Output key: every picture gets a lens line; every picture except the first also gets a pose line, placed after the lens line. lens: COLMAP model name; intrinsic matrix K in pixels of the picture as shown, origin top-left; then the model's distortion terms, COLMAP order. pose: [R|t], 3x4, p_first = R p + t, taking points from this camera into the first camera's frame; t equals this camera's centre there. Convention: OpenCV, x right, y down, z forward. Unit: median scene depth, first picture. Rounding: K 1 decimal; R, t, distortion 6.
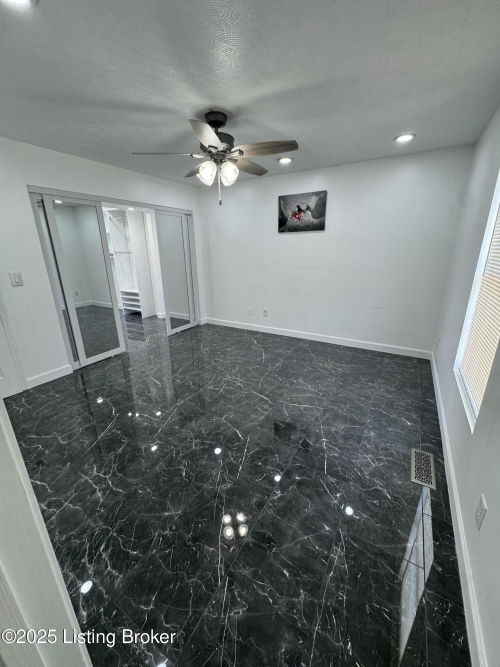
lens RADIAL K [[267.5, 0, 249.9], [0, 267.5, 334.7], [0, 0, 1]] dist [-0.003673, 0.000663]
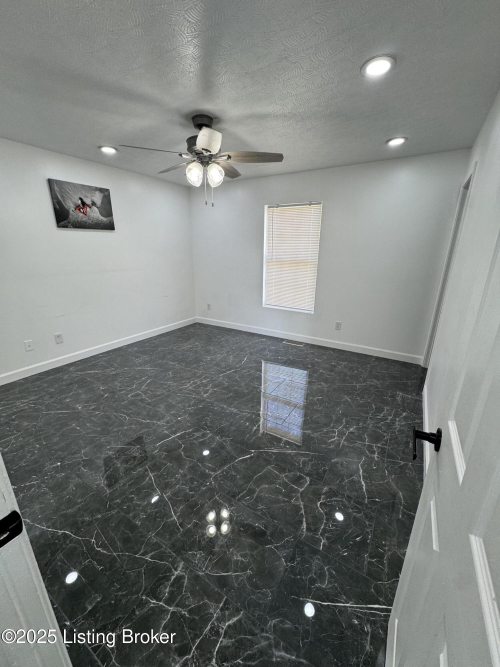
lens RADIAL K [[267.5, 0, 252.5], [0, 267.5, 334.3], [0, 0, 1]] dist [-0.003673, 0.000663]
pose [[0.009539, -0.295651, 0.955248, -0.794865], [0.305732, 0.910408, 0.278720, -0.169998], [-0.952070, 0.289391, 0.099074, 0.557808]]
